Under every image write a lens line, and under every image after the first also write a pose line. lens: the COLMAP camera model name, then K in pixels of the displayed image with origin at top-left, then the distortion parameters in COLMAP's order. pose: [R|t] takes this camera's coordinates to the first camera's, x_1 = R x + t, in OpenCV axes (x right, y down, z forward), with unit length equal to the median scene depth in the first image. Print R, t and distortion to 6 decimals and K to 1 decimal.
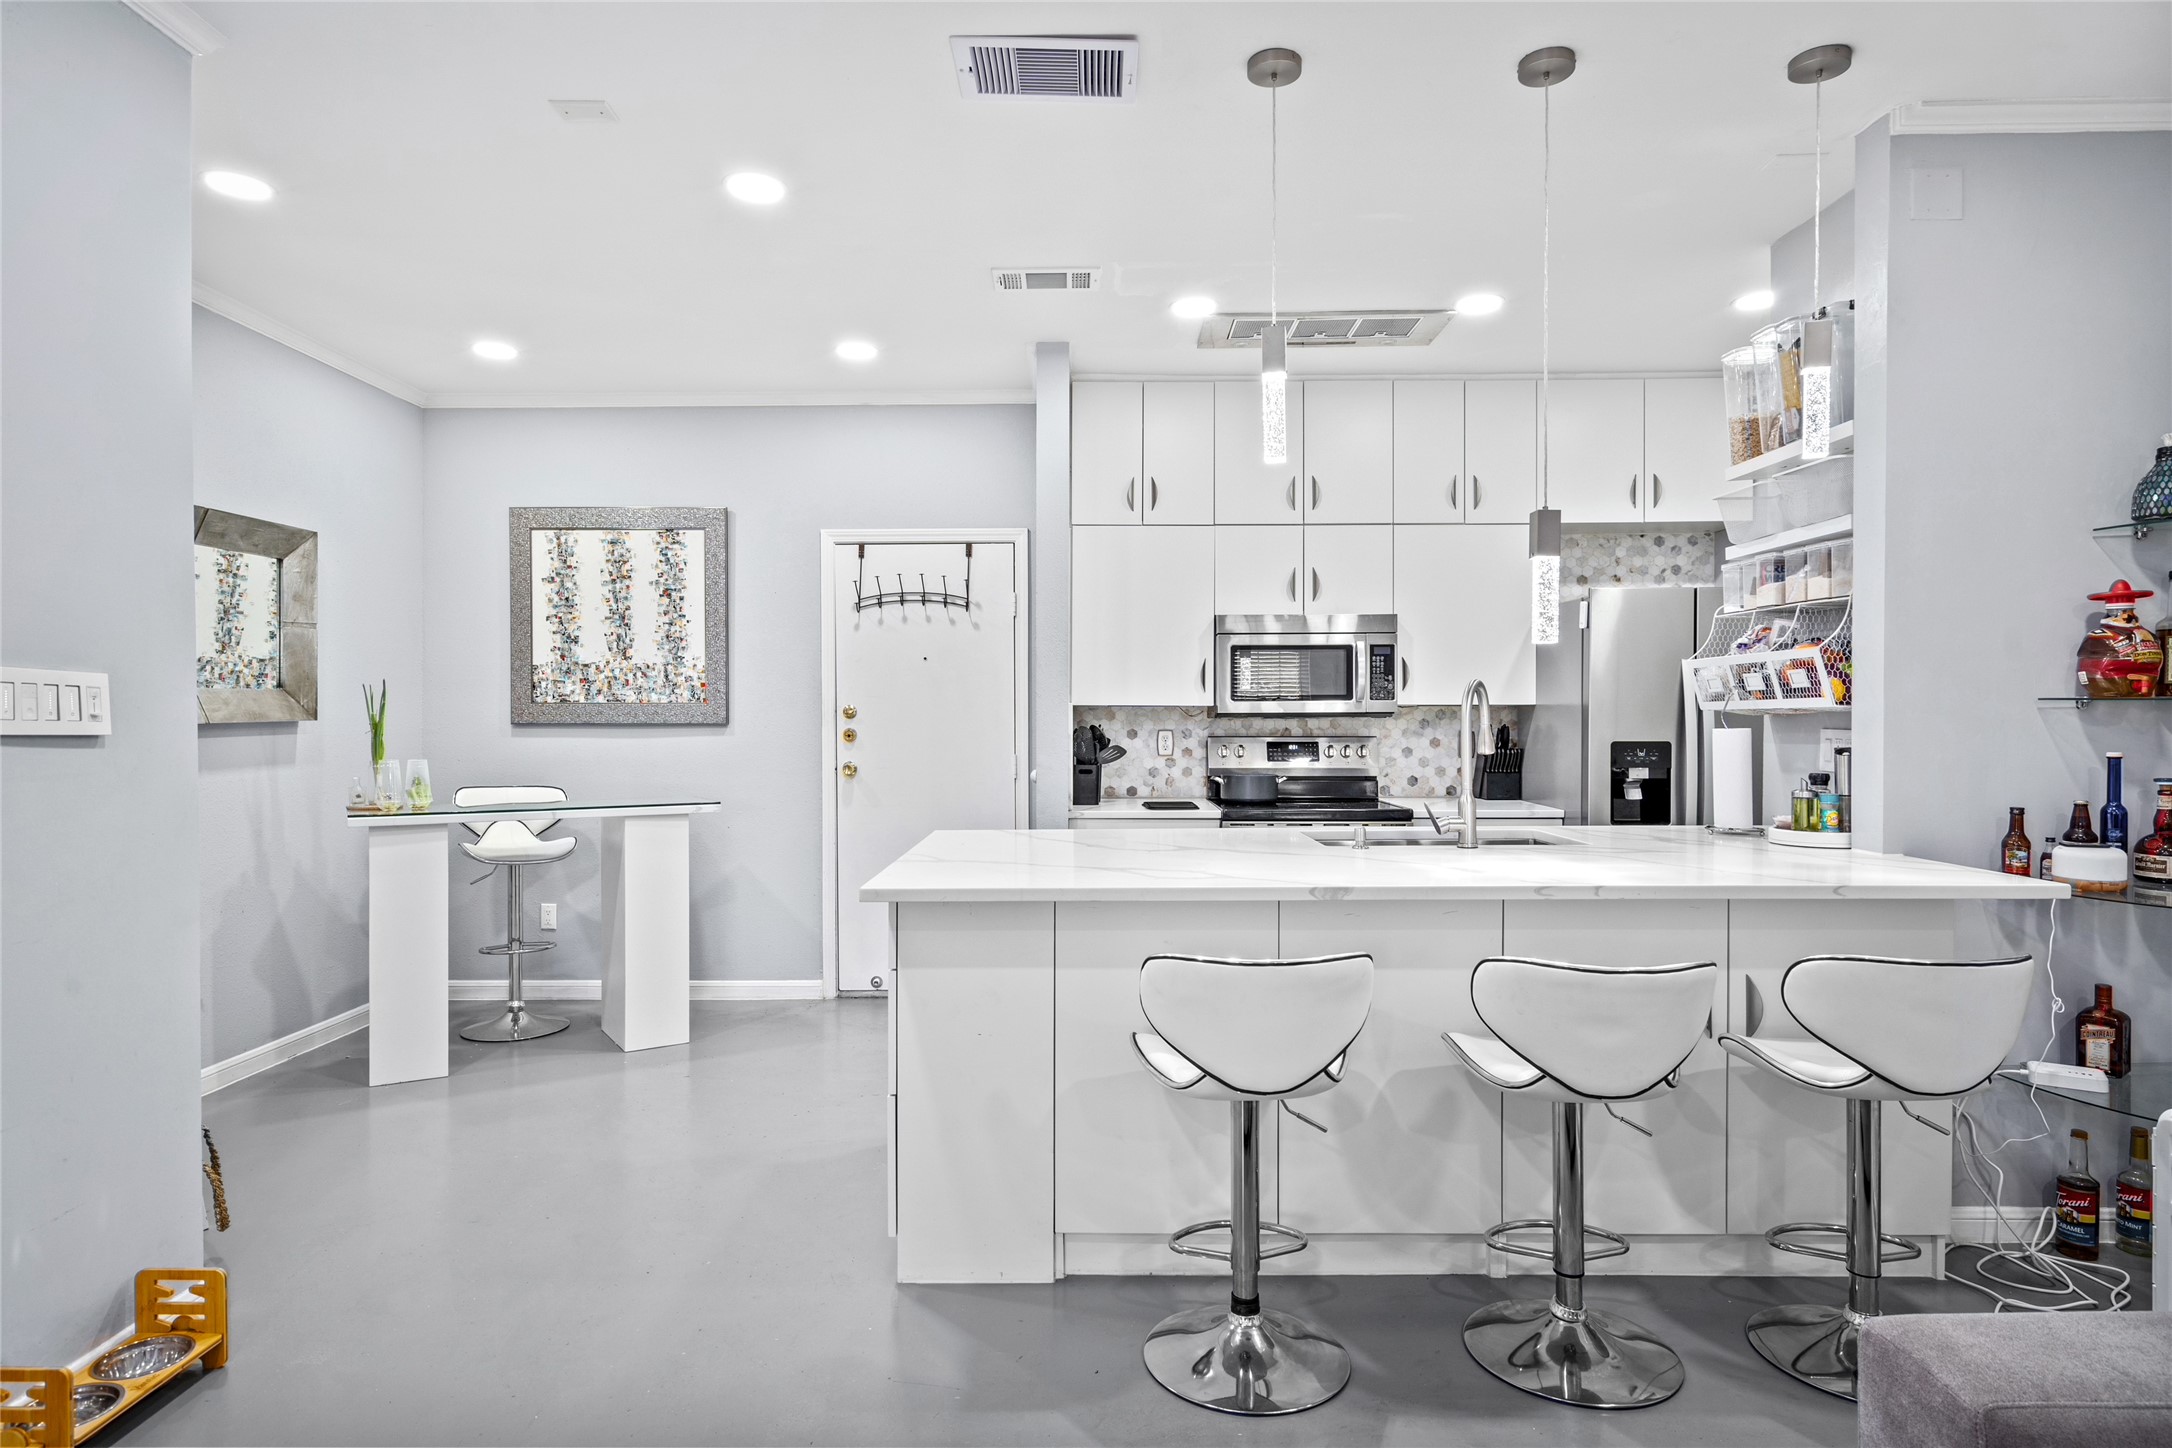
lens RADIAL K [[1201.1, 0, 1077.1], [0, 1201.1, 727.8], [0, 0, 1]] dist [0.005061, 0.003529]
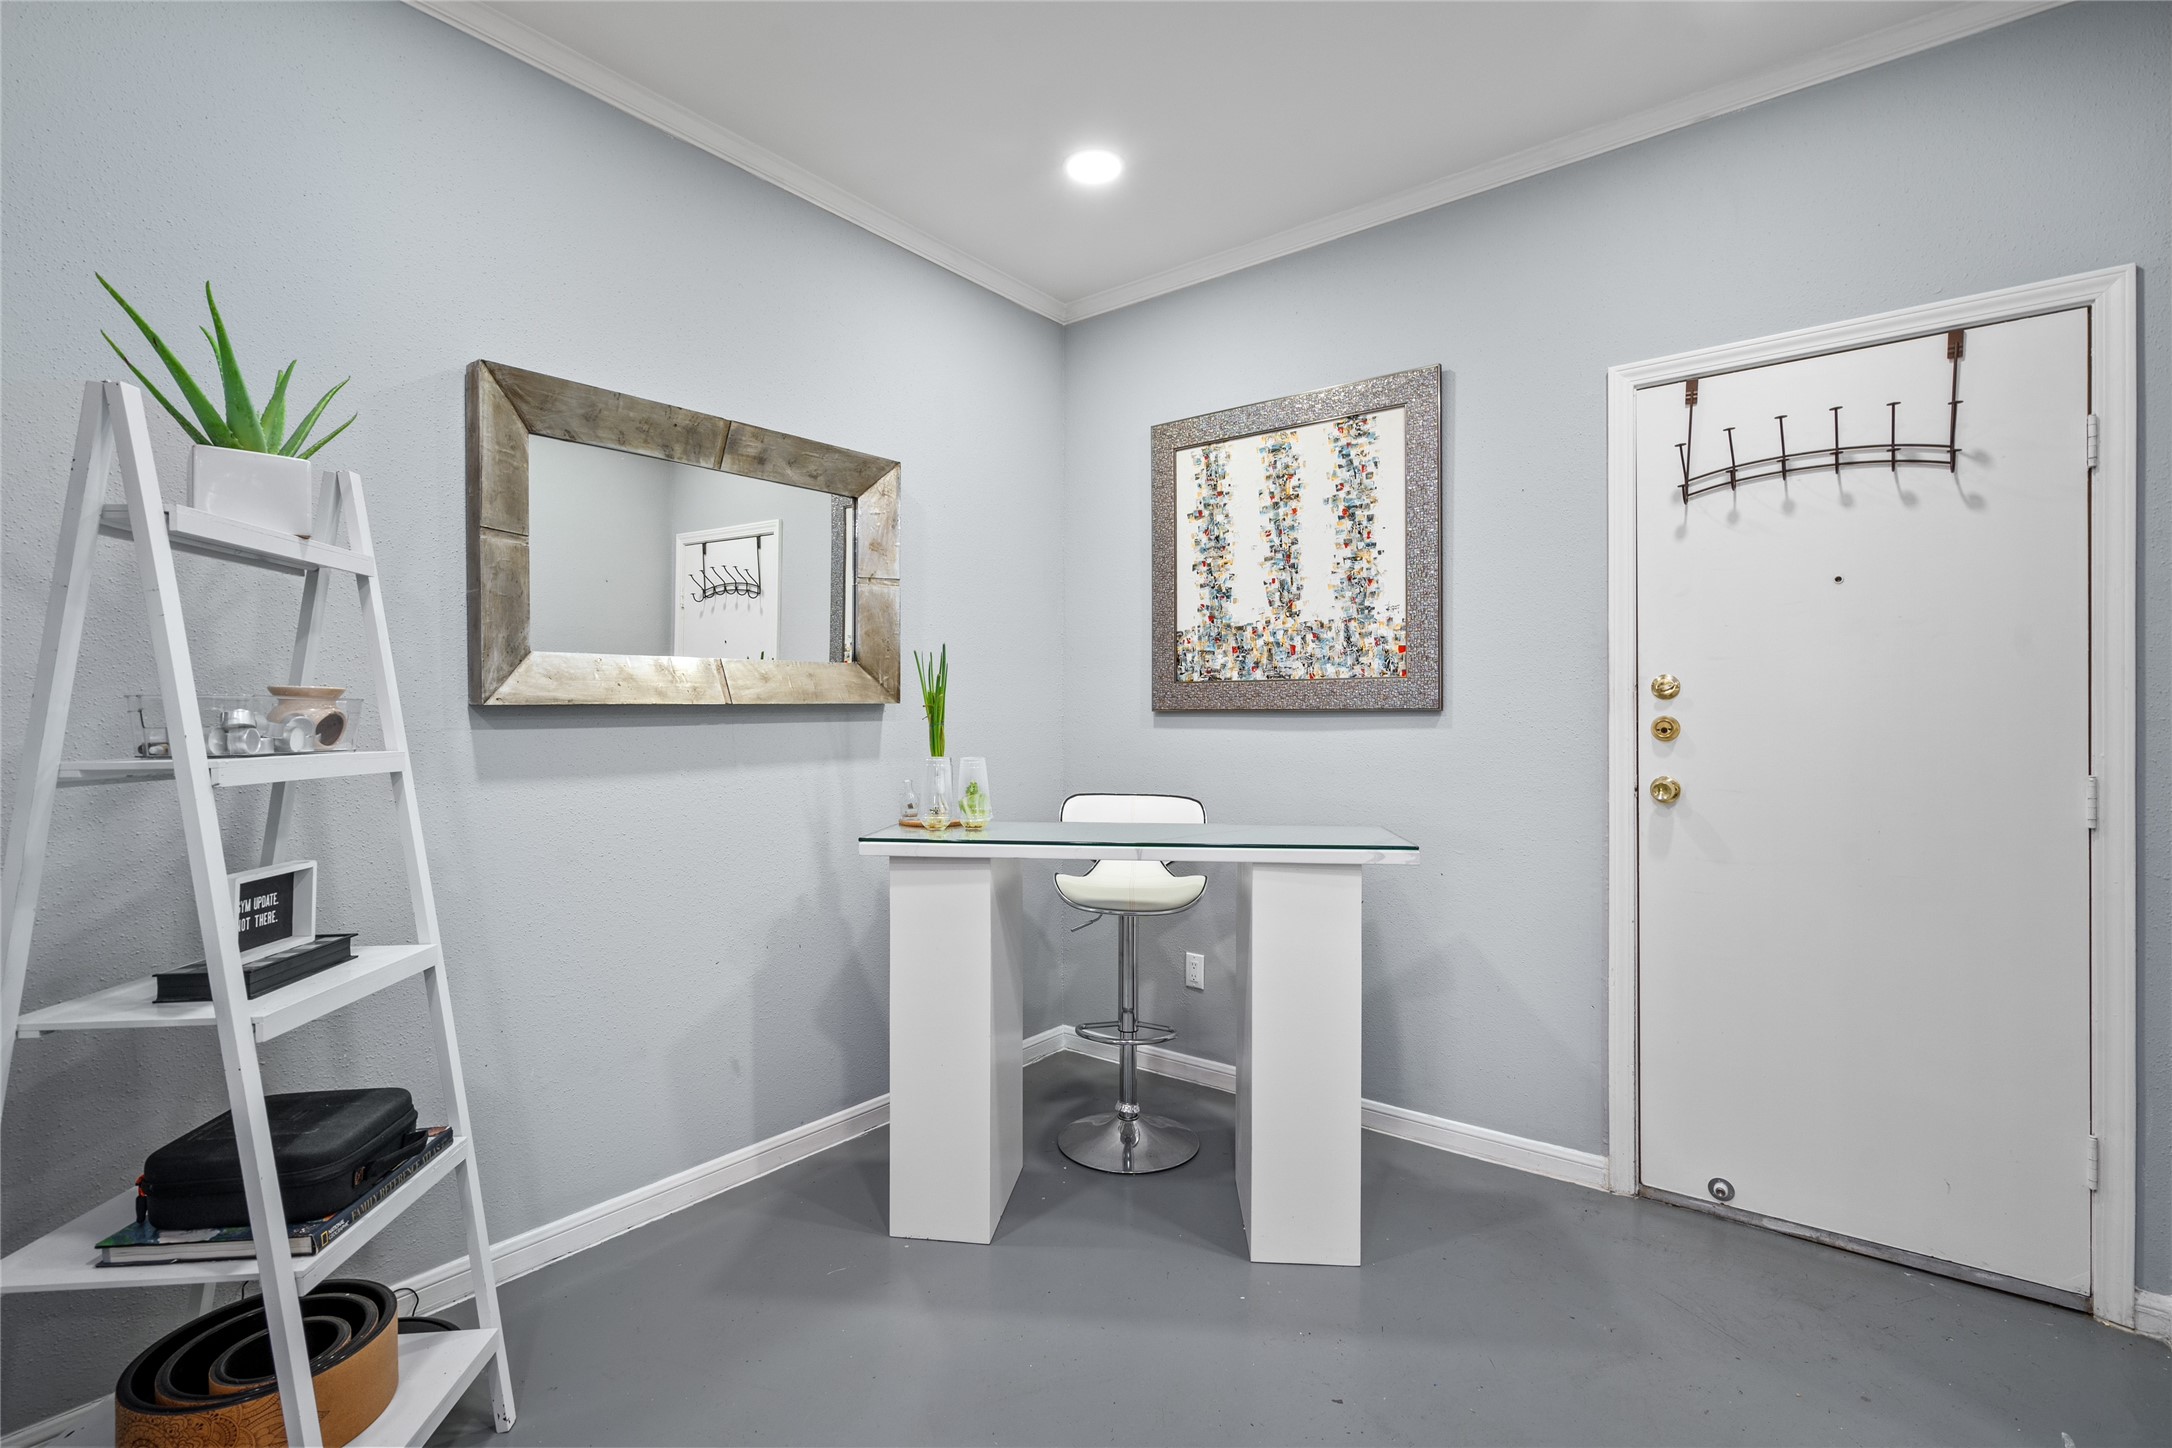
lens RADIAL K [[997.8, 0, 1064.4], [0, 997.8, 717.8], [0, 0, 1]] dist [-0.003923, 0.002140]
pose [[0.783302, 0.002275, -0.621638, -0.128716], [-0.006359, 0.999970, -0.004352, 0.004921], [0.621609, 0.007362, 0.783293, 0.499110]]
